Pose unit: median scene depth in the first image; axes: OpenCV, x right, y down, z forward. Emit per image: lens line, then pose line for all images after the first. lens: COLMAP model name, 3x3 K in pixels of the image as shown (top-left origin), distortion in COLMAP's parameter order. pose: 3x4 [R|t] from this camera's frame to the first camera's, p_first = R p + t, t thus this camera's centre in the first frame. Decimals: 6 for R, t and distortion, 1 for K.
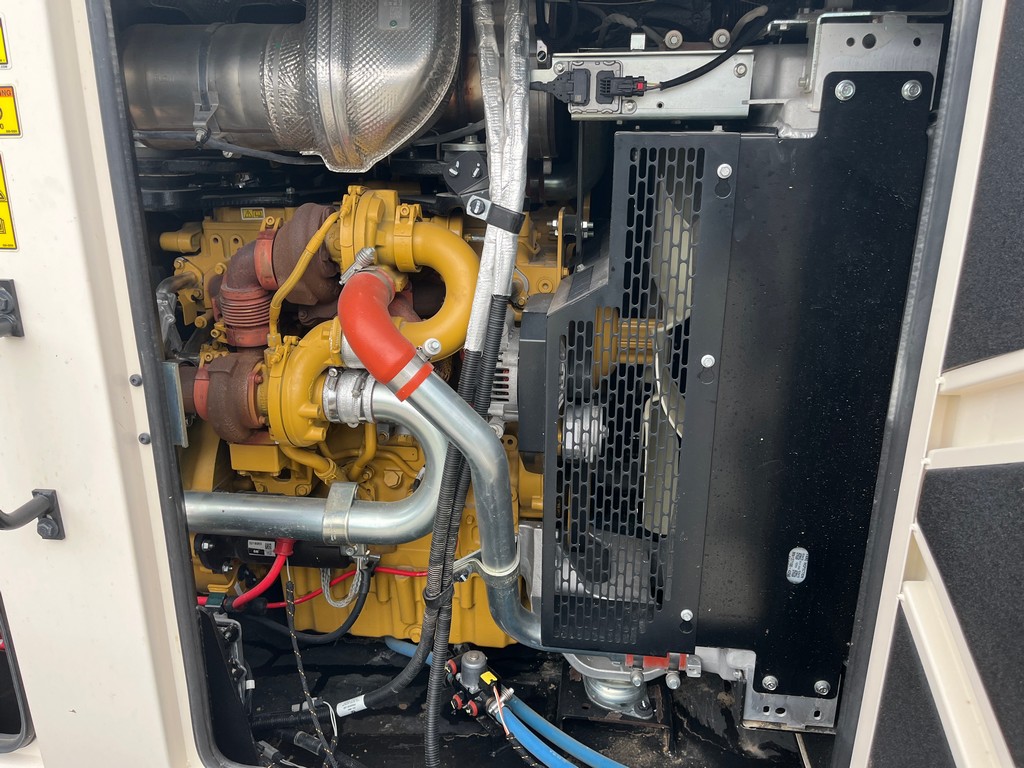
lens RADIAL K [[777.1, 0, 514.6], [0, 777.1, 379.8], [0, 0, 1]] dist [0.057298, -0.074261]
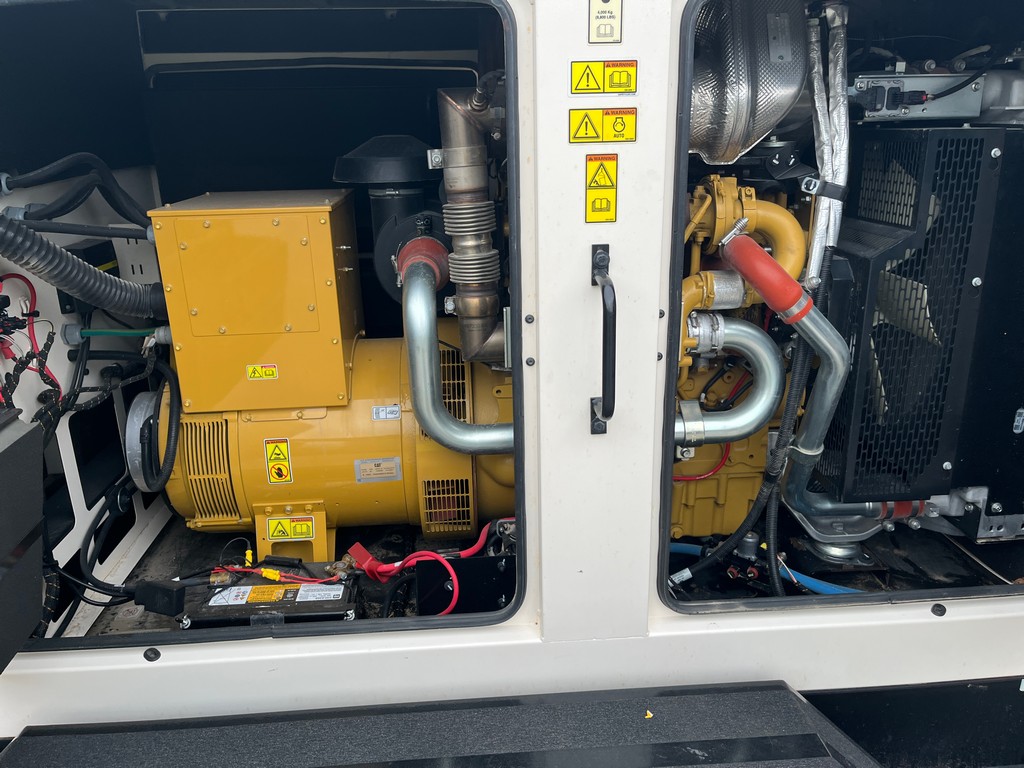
lens RADIAL K [[777.1, 0, 508.0], [0, 777.1, 384.4], [0, 0, 1]] dist [0.057298, -0.074261]
pose [[0.979457, -0.084571, 0.183060, -0.883739], [0.085350, 0.996344, 0.003639, 0.085454], [-0.182699, 0.012060, 0.983095, -0.288364]]
